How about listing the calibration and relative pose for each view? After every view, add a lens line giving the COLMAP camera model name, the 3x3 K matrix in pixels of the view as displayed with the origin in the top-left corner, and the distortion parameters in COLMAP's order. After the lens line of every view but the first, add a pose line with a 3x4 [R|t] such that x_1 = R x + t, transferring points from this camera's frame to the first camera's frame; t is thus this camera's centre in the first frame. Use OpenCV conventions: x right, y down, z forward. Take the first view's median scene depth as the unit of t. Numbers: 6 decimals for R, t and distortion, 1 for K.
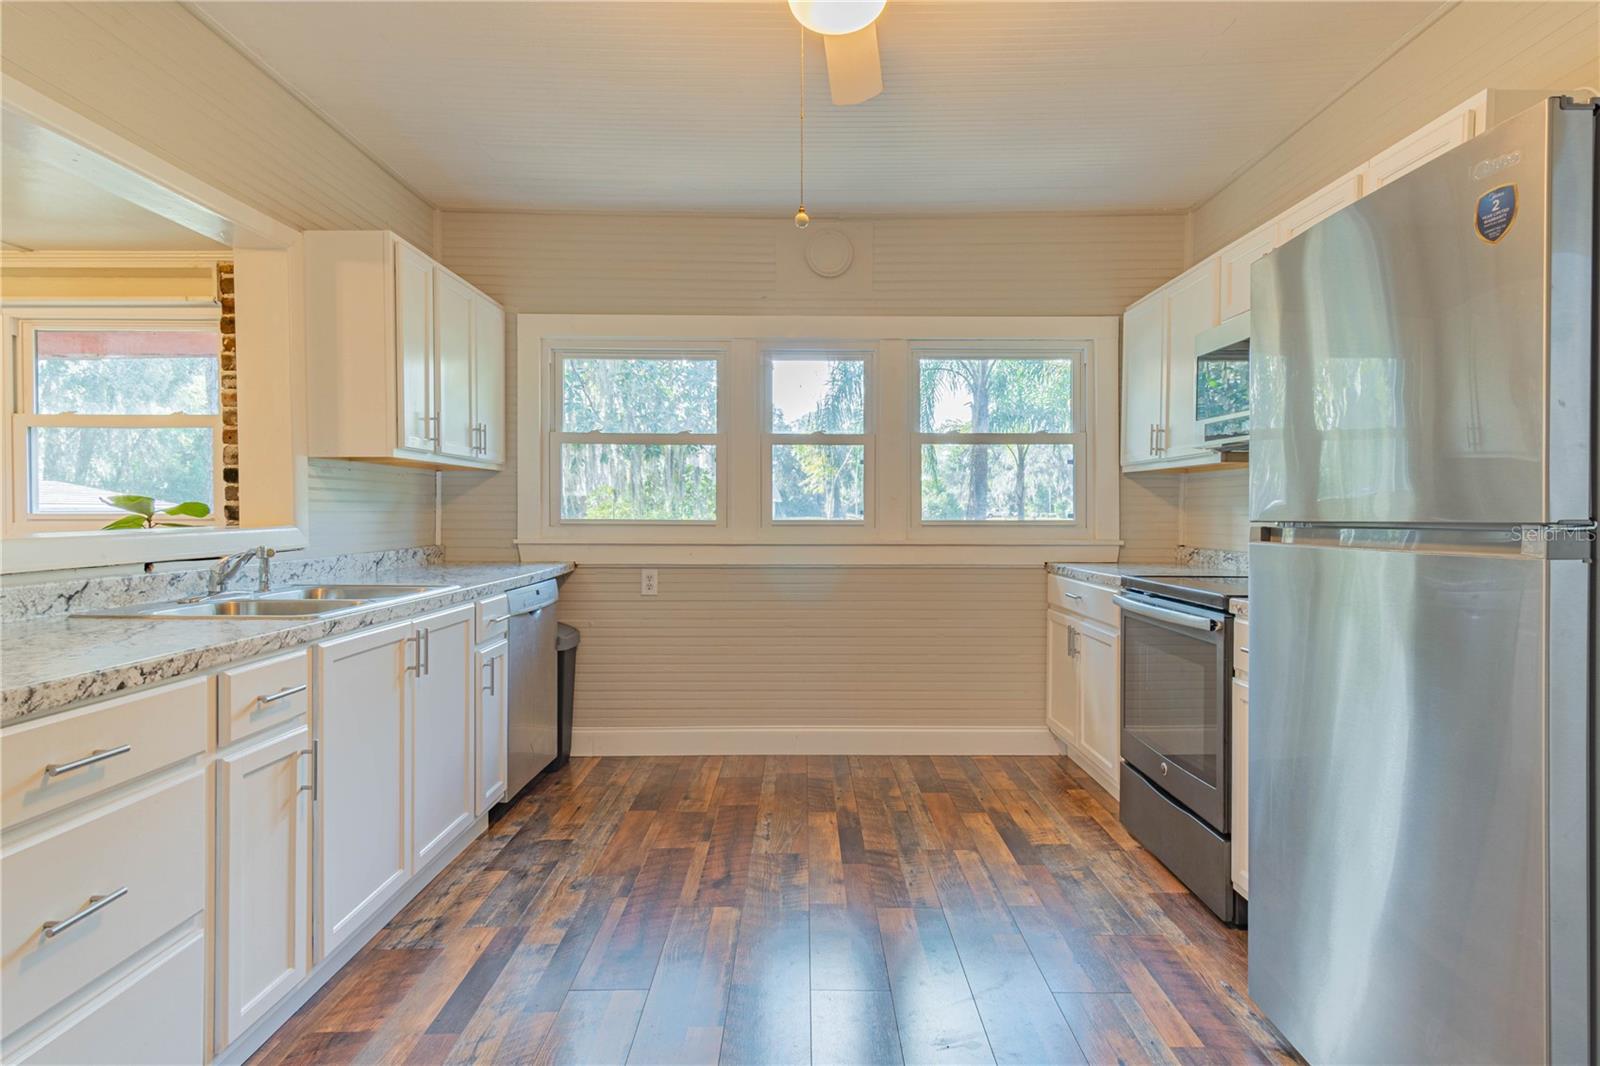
lens RADIAL K [[833.1, 0, 804.1], [0, 833.1, 522.8], [0, 0, 1]] dist [-0.000876, 0.000195]
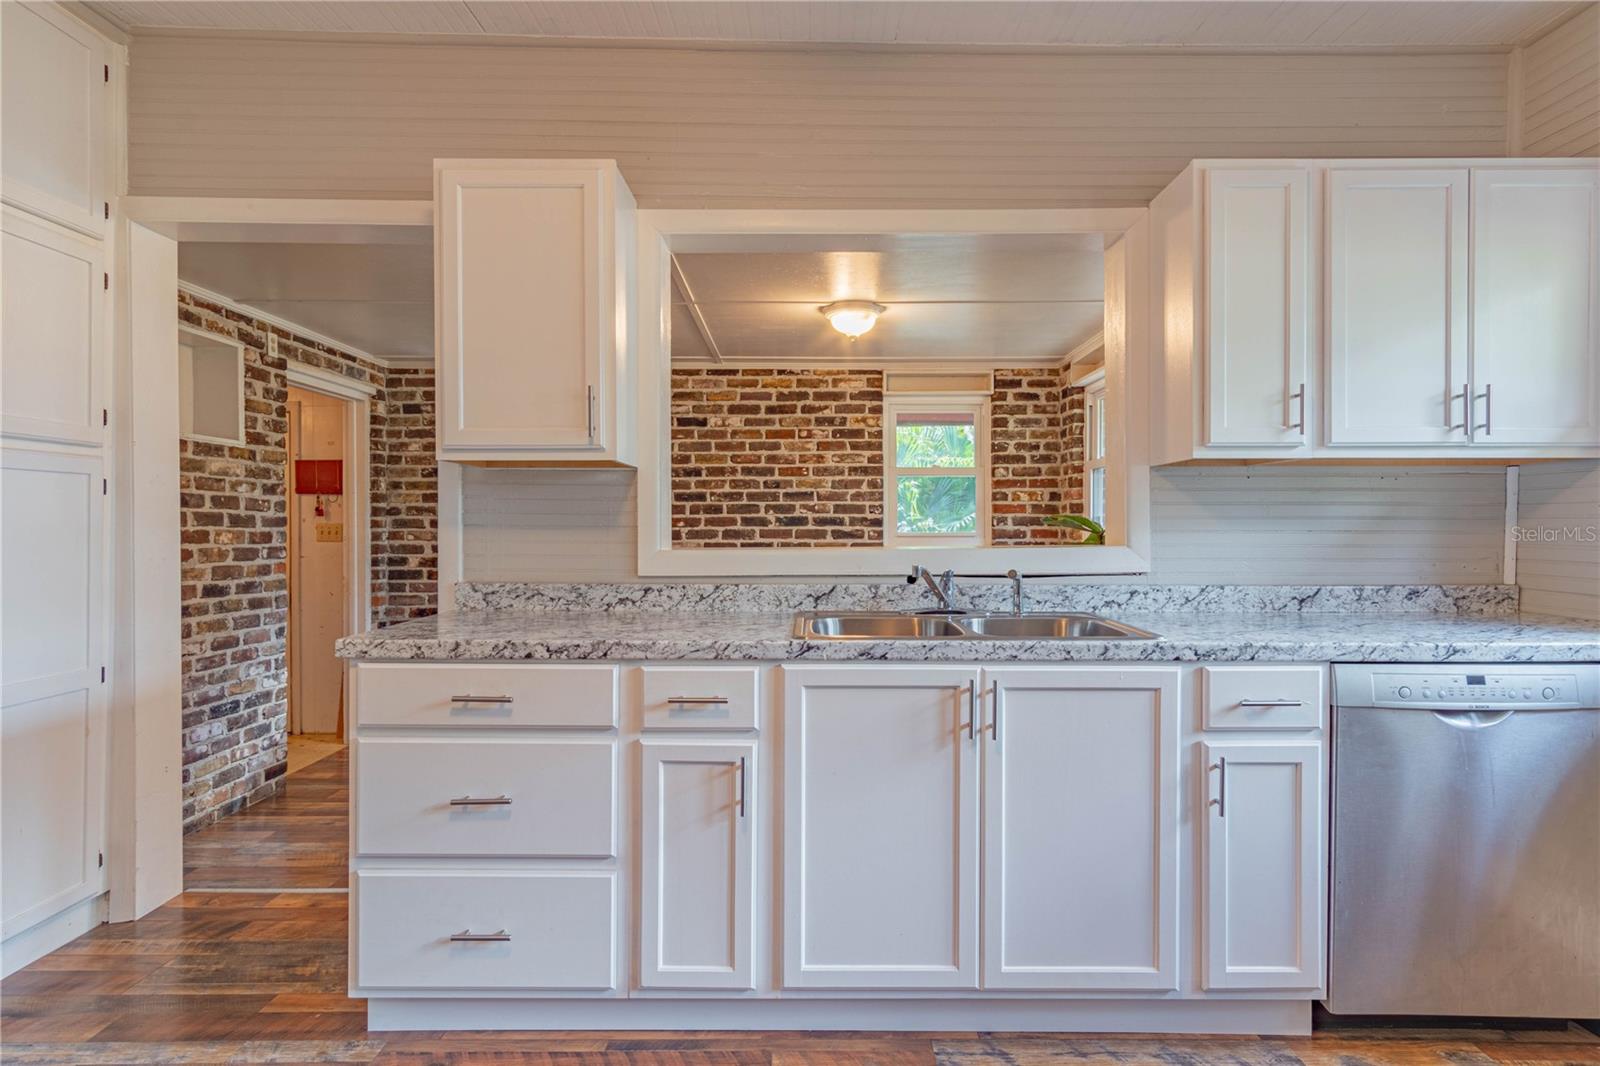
lens RADIAL K [[833.1, 0, 803.5], [0, 833.1, 529.8], [0, 0, 1]] dist [-0.000876, 0.000195]
pose [[0.012394, 0.002423, -0.999920, 0.400815], [-0.015739, 0.999874, 0.002227, -0.016777], [0.999799, 0.015710, 0.012431, 1.006225]]
